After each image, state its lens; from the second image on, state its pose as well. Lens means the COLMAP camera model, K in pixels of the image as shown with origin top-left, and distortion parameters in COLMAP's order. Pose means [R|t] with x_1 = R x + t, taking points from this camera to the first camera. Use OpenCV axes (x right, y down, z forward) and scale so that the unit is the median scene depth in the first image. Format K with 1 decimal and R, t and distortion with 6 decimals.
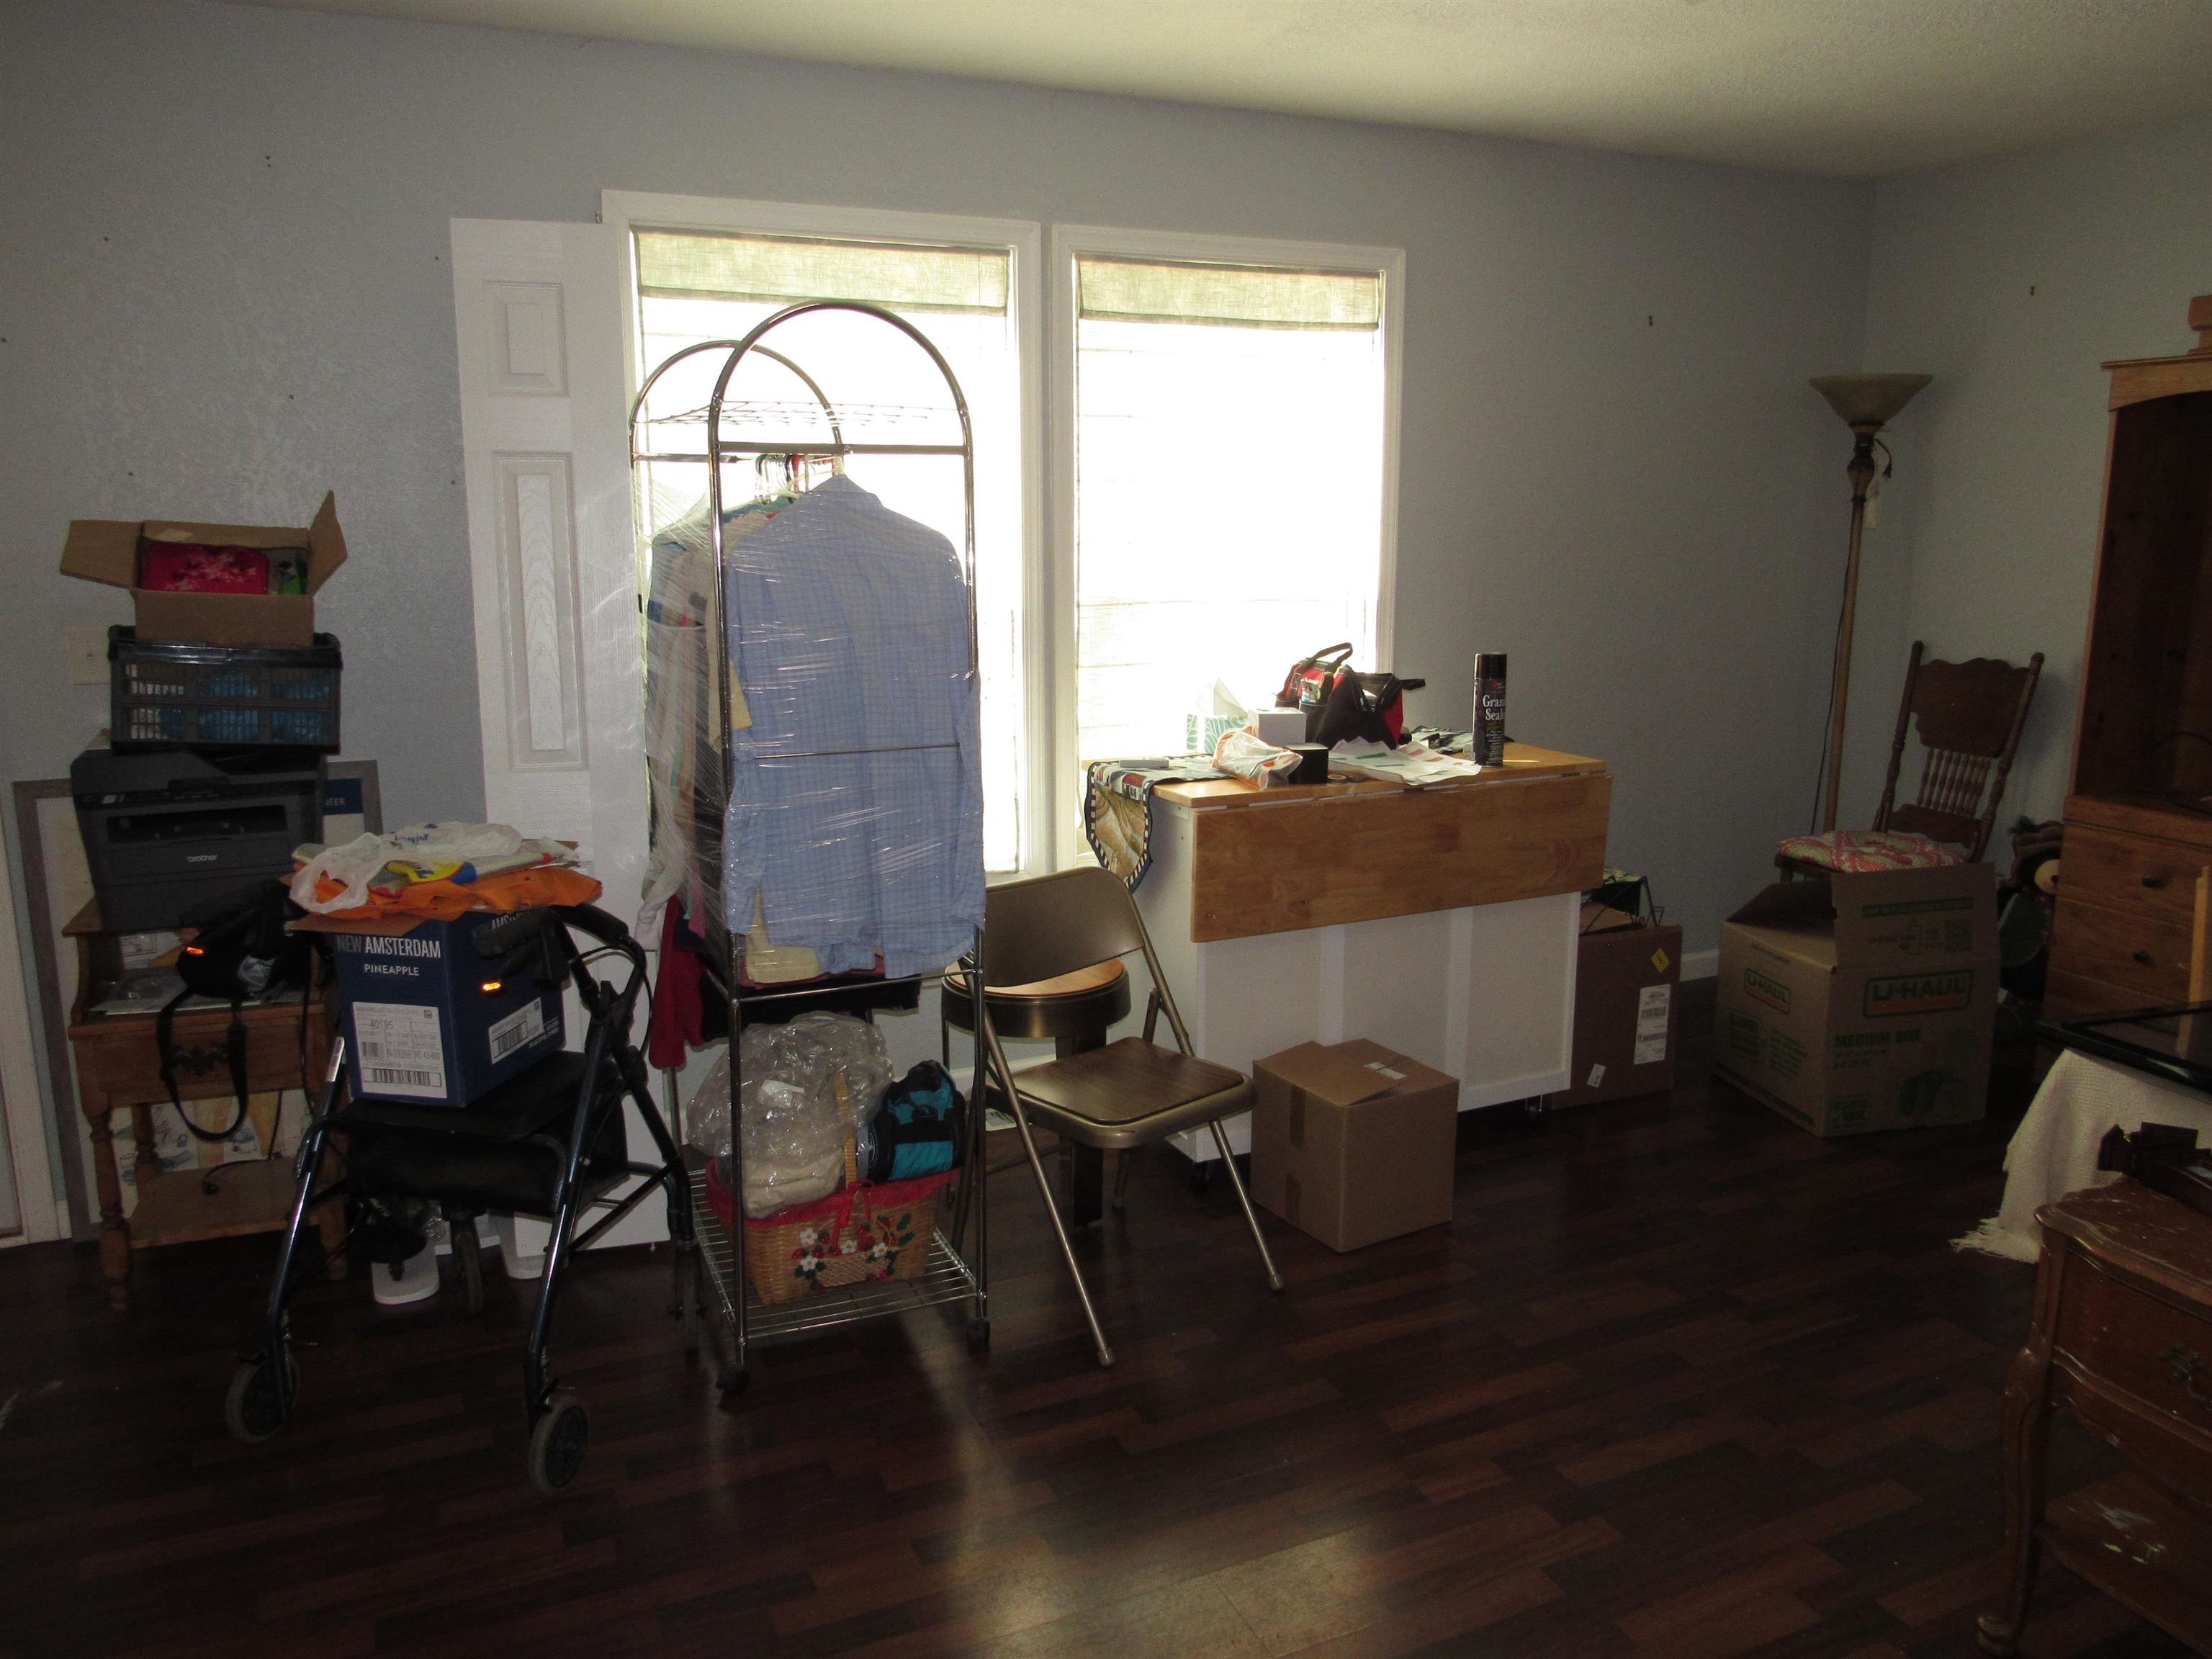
lens RADIAL K [[1691.9, 0, 1168.0], [0, 1691.9, 864.7], [0, 0, 1]] dist [-0.035535, 0.015379]
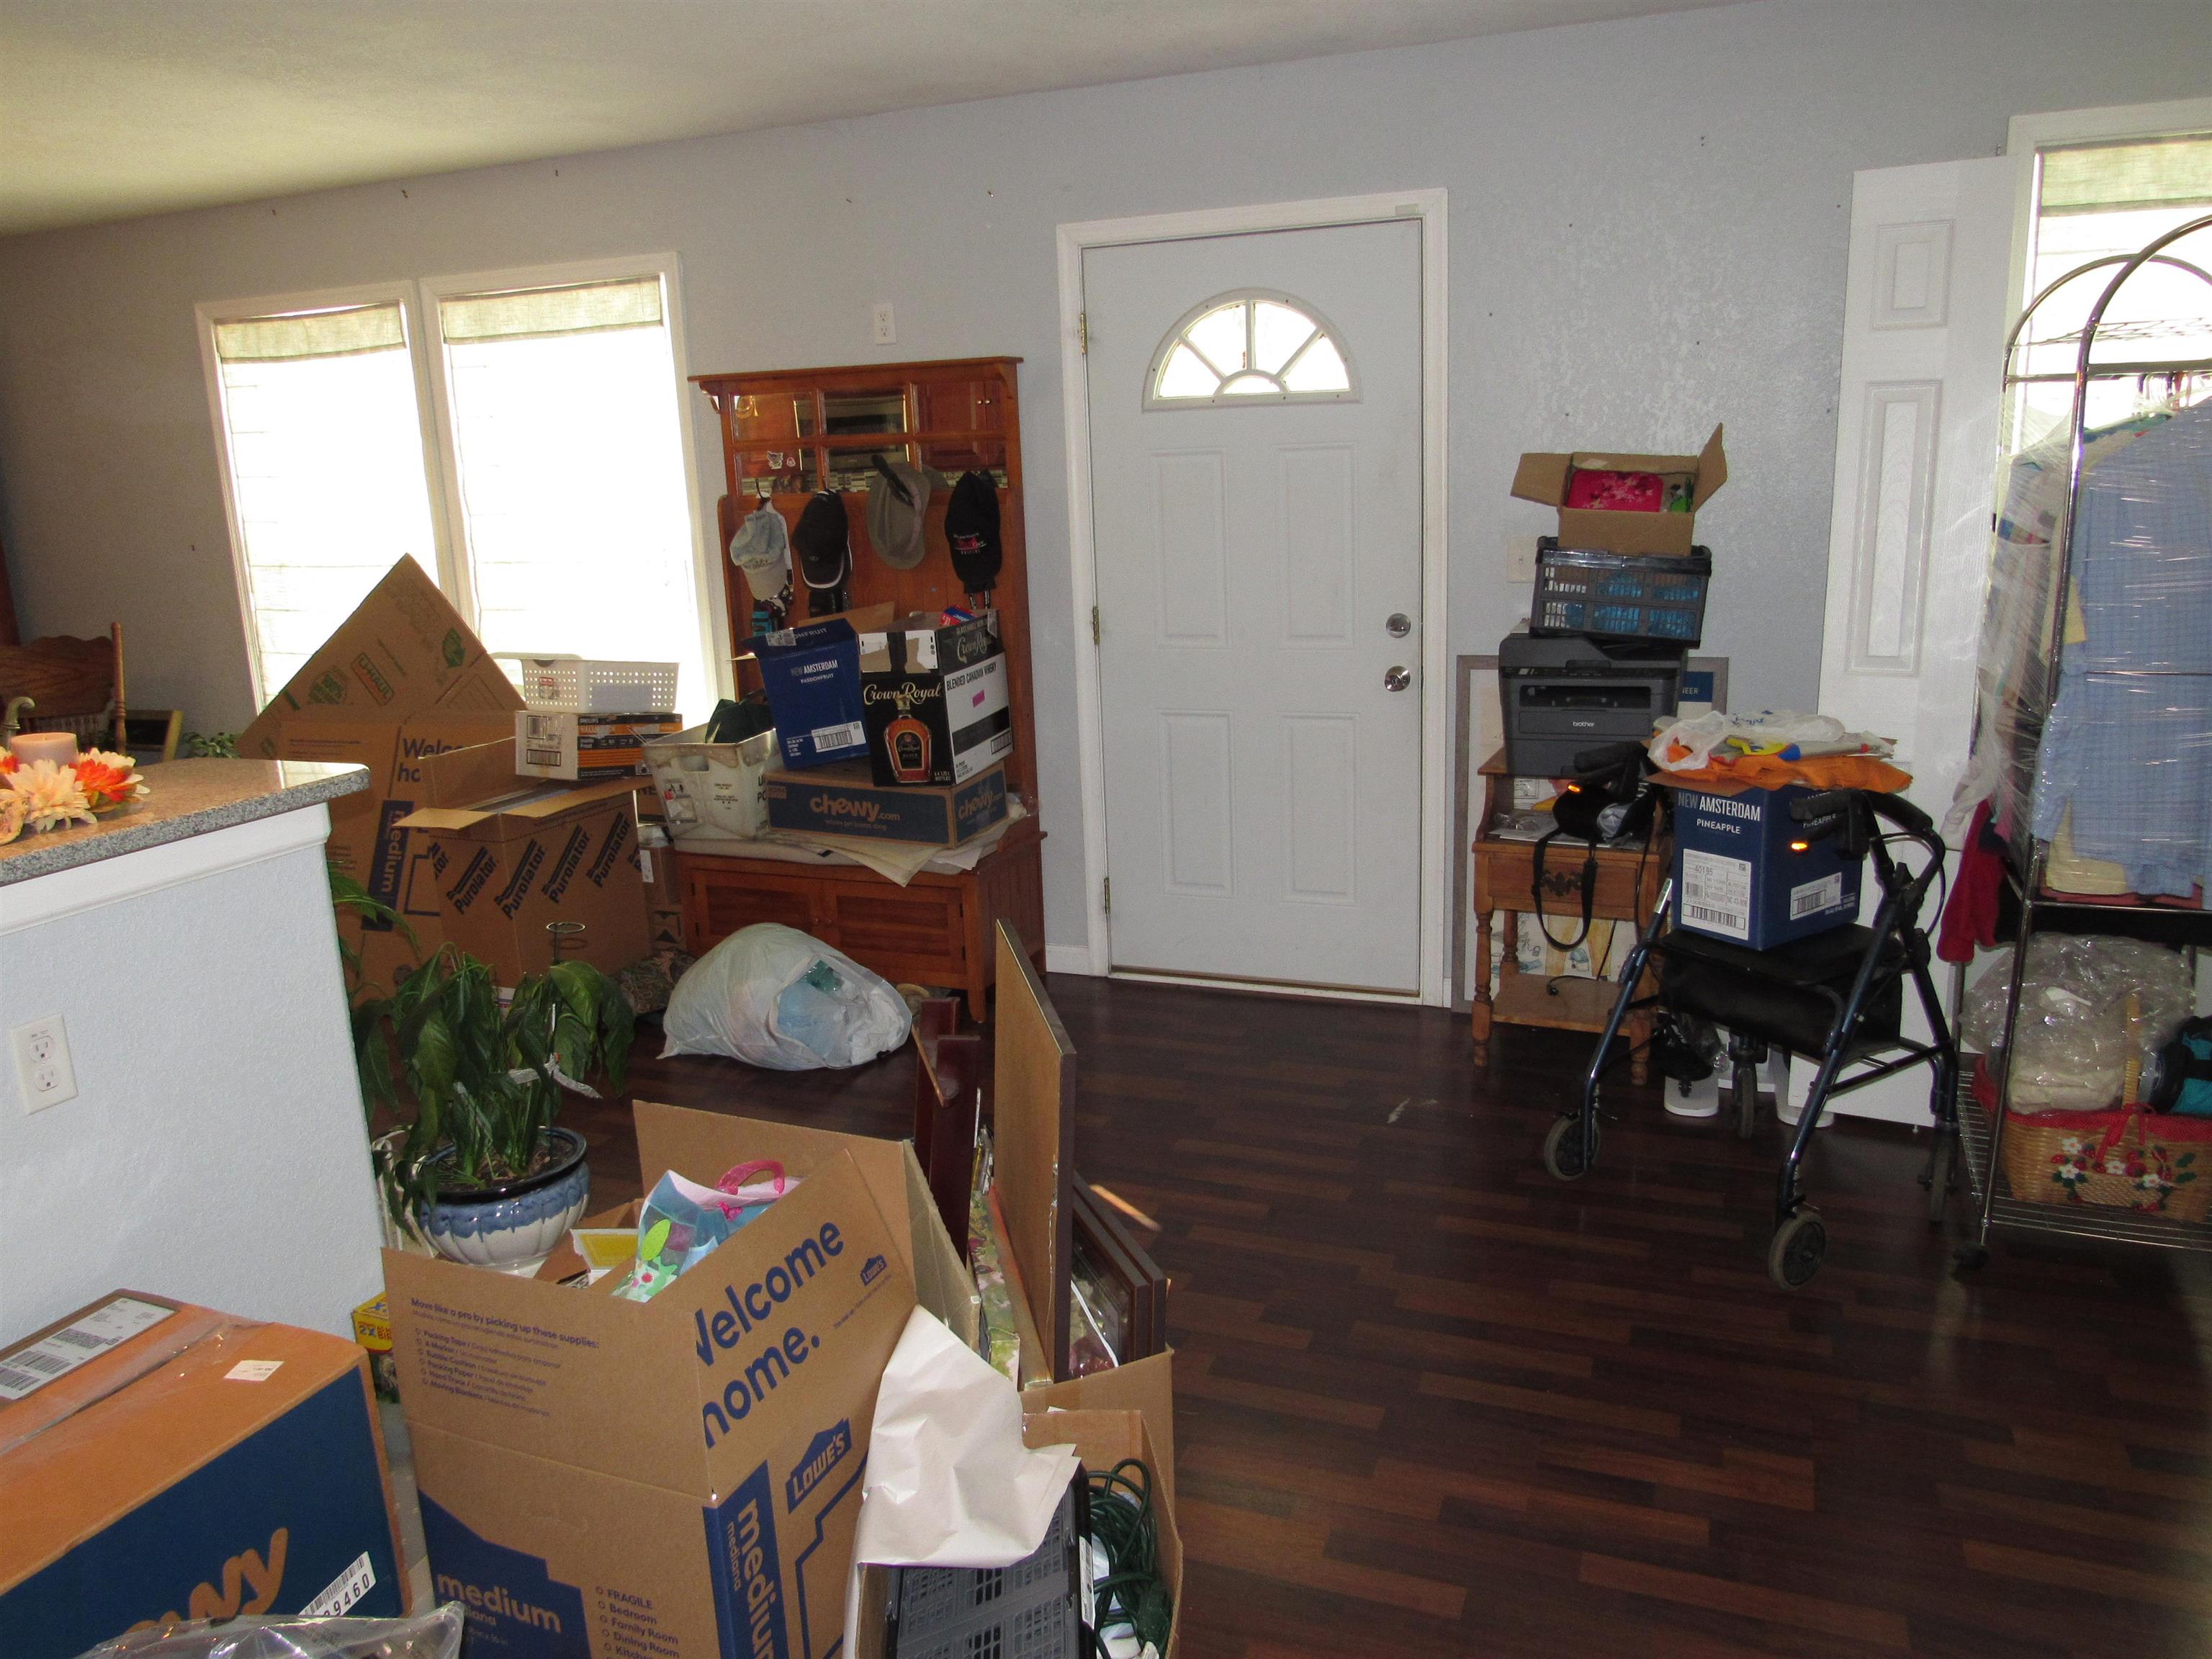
lens RADIAL K [[1633.1, 0, 1103.0], [0, 1633.1, 821.8], [0, 0, 1]] dist [-0.050882, 0.038762]
pose [[0.690664, 0.129699, -0.711451, 0.047237], [-0.109942, 0.991182, 0.073964, 0.018315], [0.714770, 0.027134, 0.698833, -0.100610]]
